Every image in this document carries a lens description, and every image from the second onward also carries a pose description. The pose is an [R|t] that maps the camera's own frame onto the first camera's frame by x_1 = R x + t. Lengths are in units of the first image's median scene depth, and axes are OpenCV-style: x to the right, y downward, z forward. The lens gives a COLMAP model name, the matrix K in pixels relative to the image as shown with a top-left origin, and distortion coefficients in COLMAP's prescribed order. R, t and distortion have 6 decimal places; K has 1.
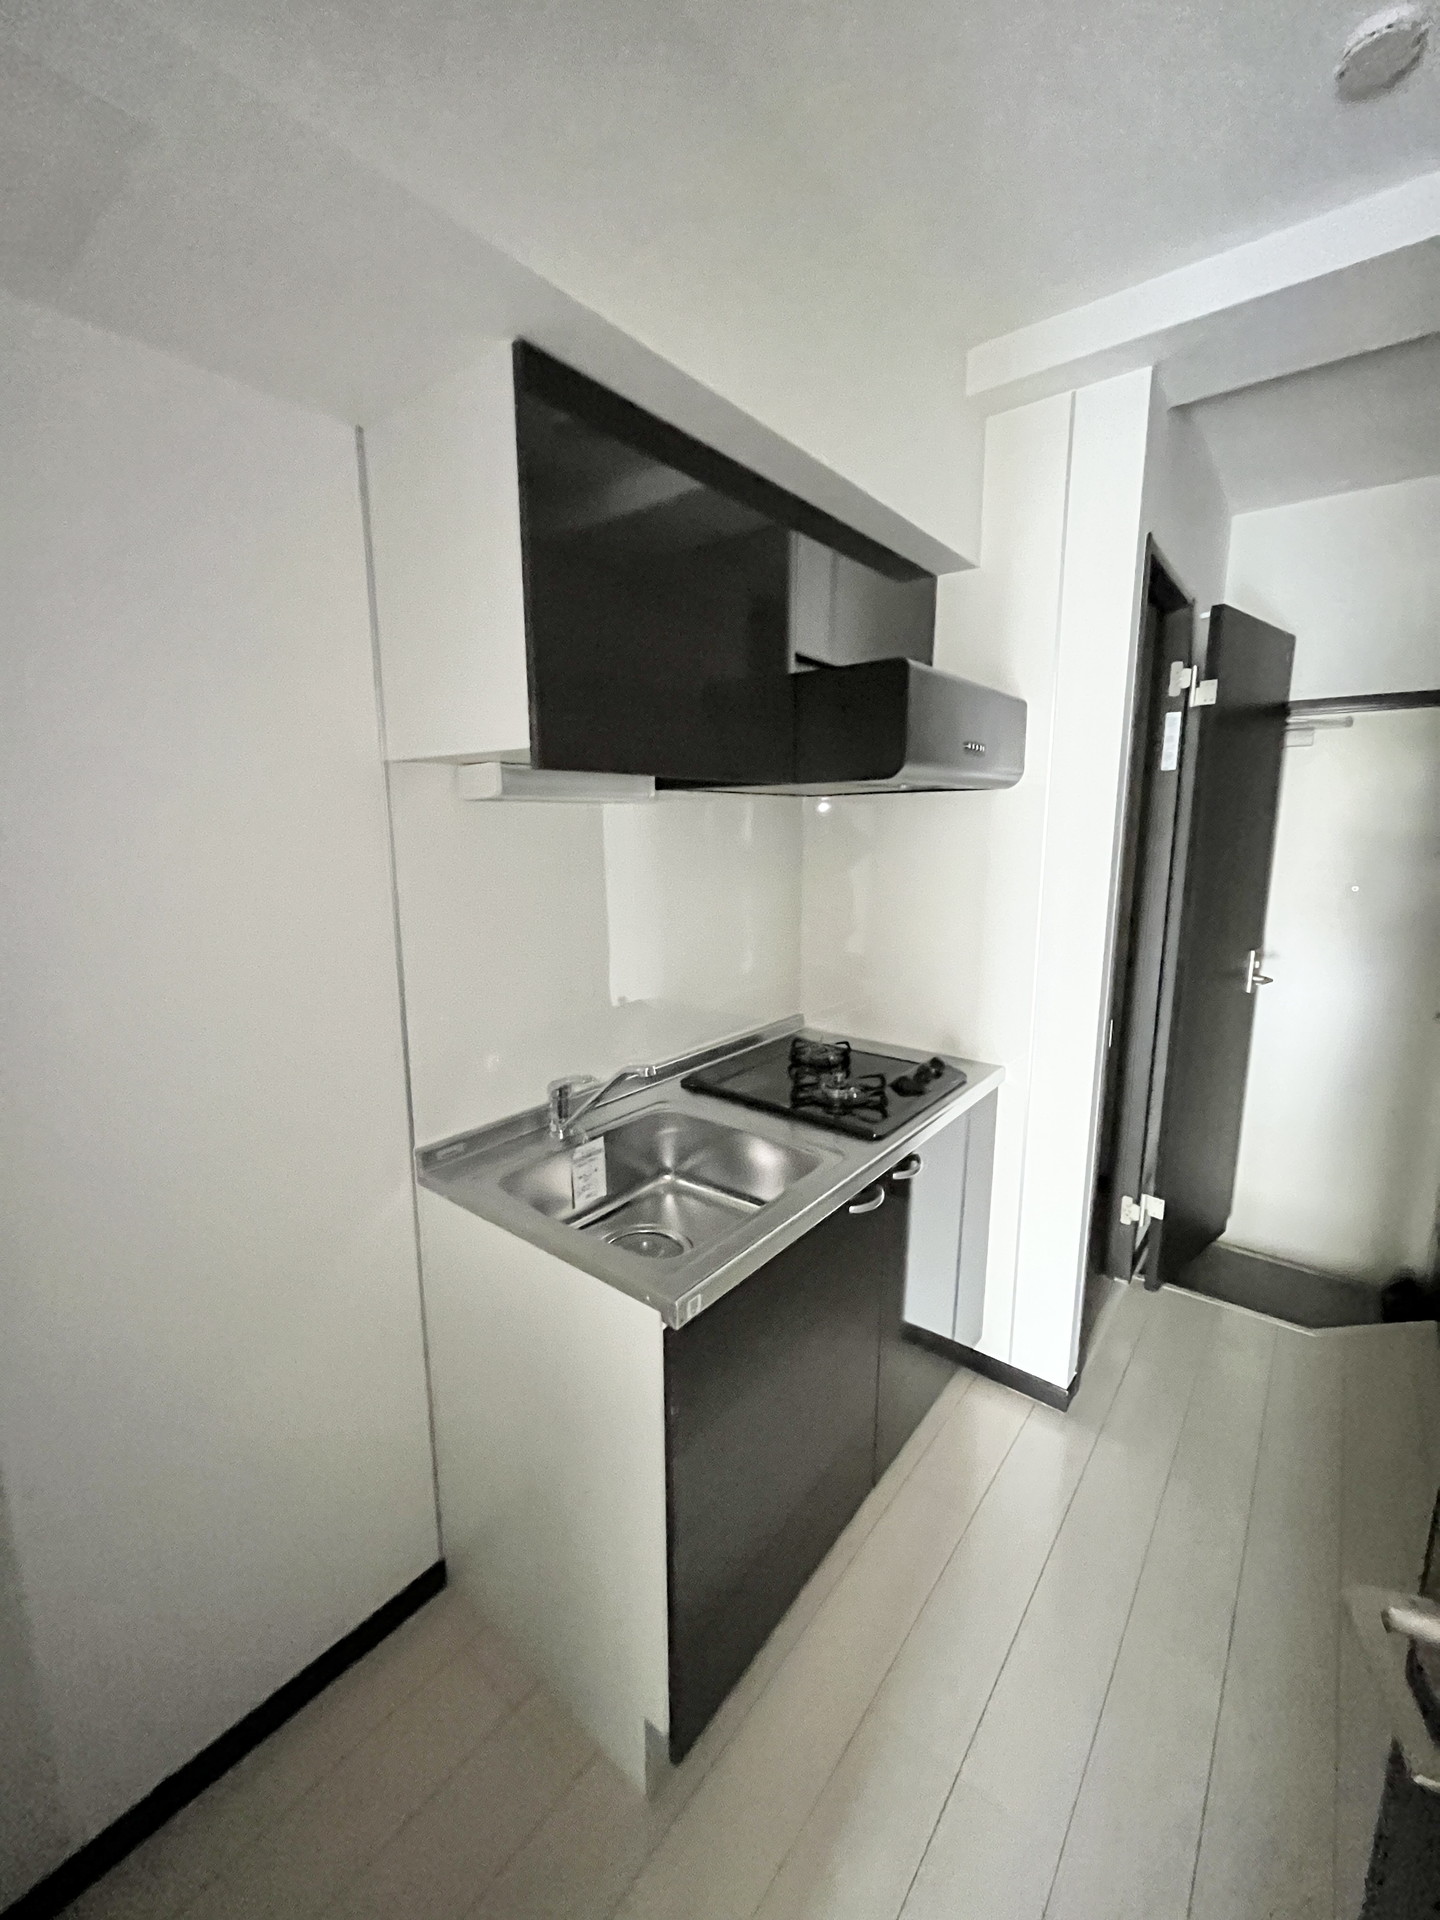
lens RADIAL K [[780.7, 0, 723.1], [0, 780.7, 958.9], [0, 0, 1]] dist [-0.008286, 0.000318]
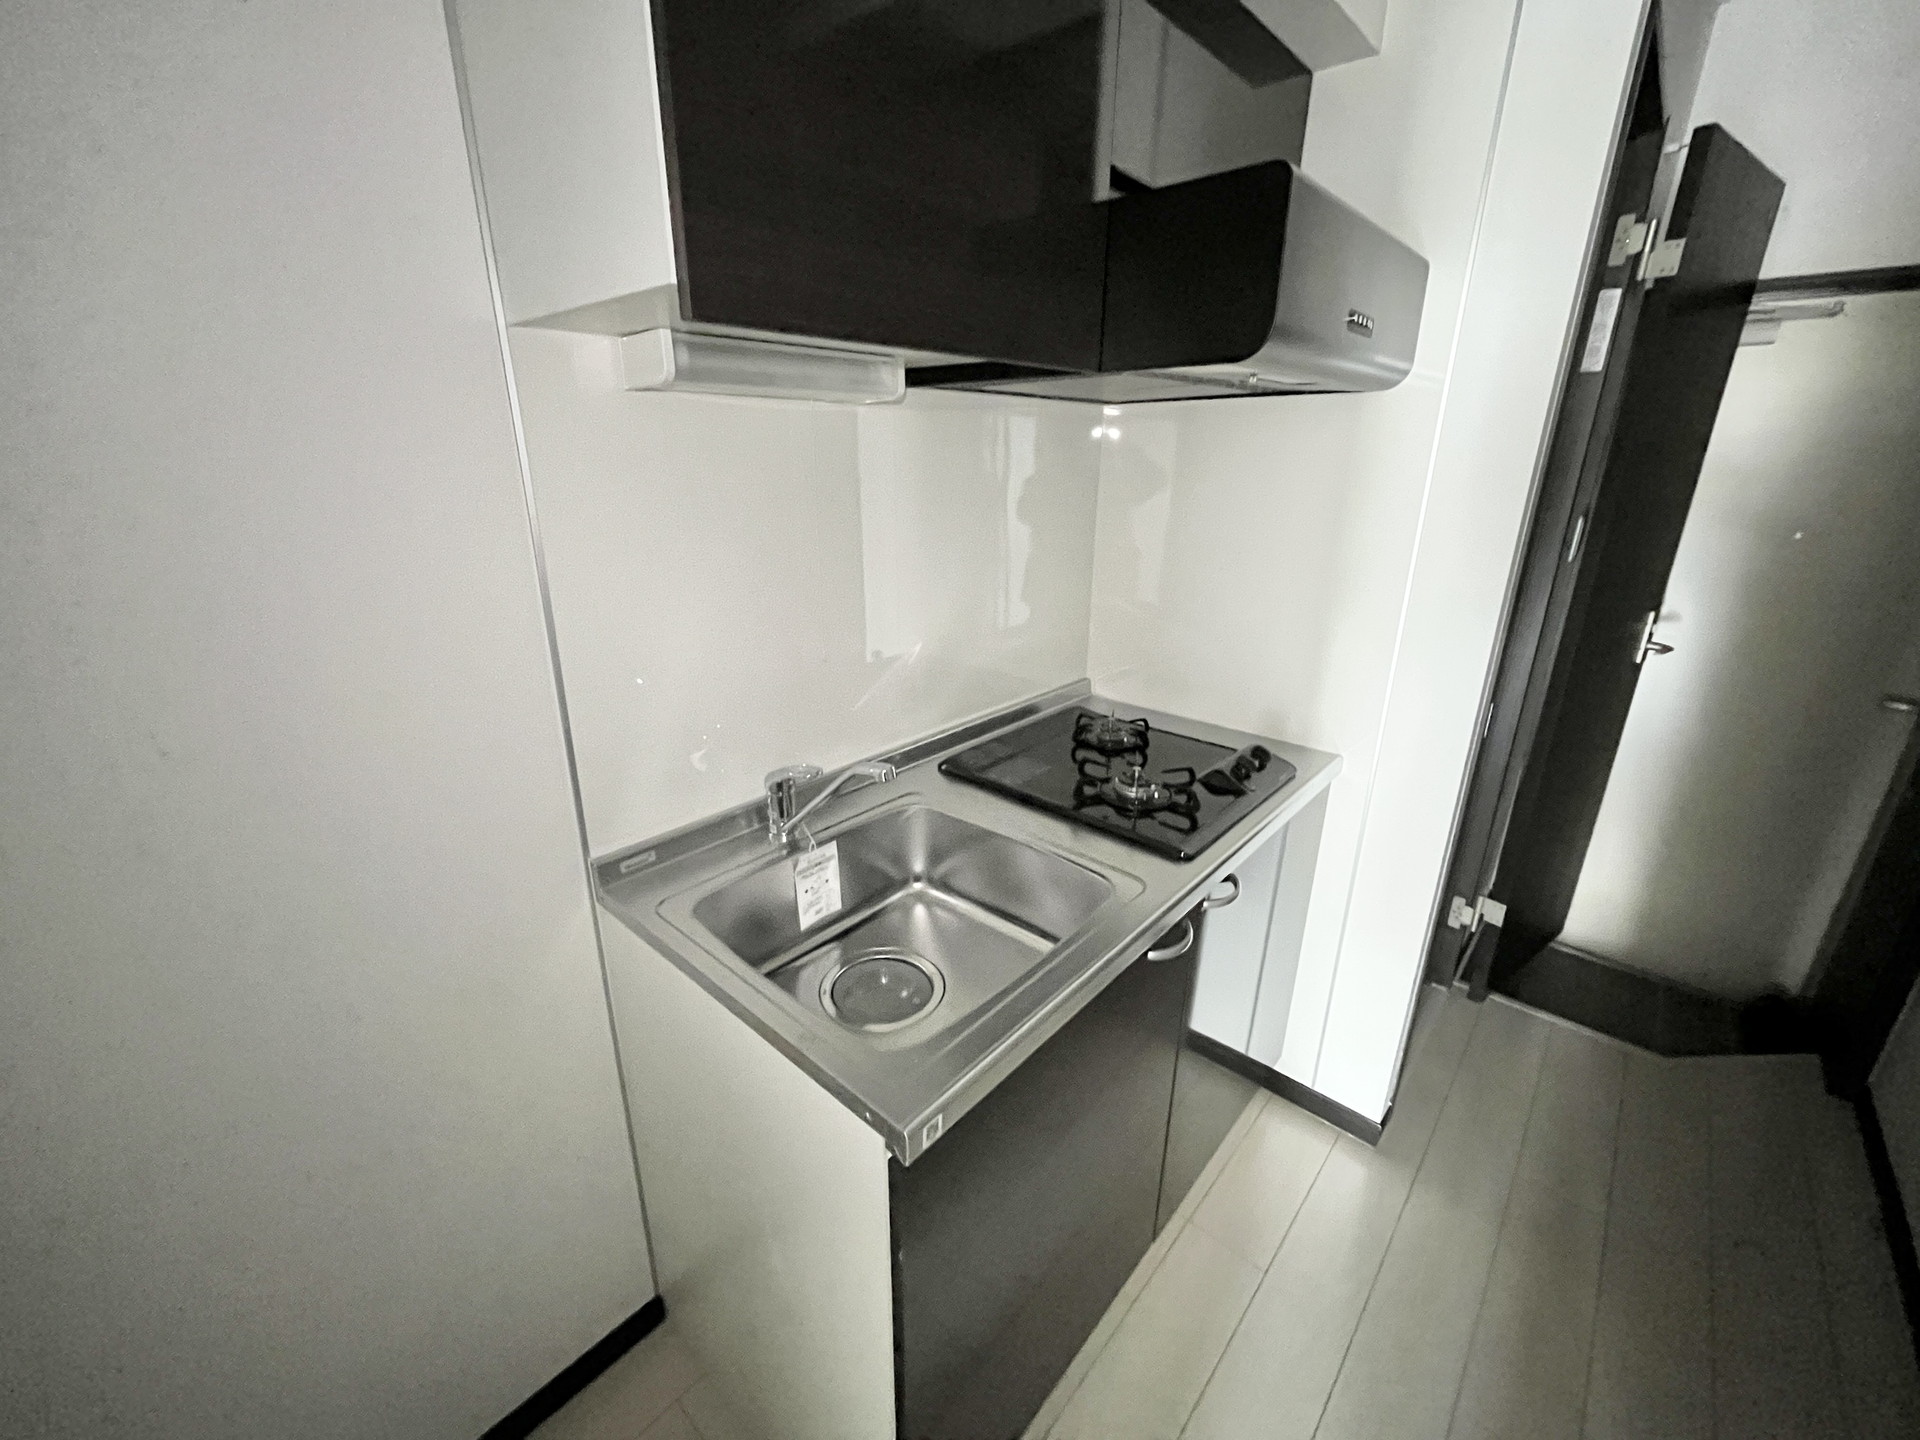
lens RADIAL K [[780.7, 0, 959.1], [0, 780.7, 713.6], [0, 0, 1]] dist [-0.008286, 0.000318]
pose [[0.998344, 0.026792, -0.050910, 0.007176], [-0.018806, 0.988307, 0.151314, -0.019614], [0.054369, -0.150106, 0.987174, 0.203700]]
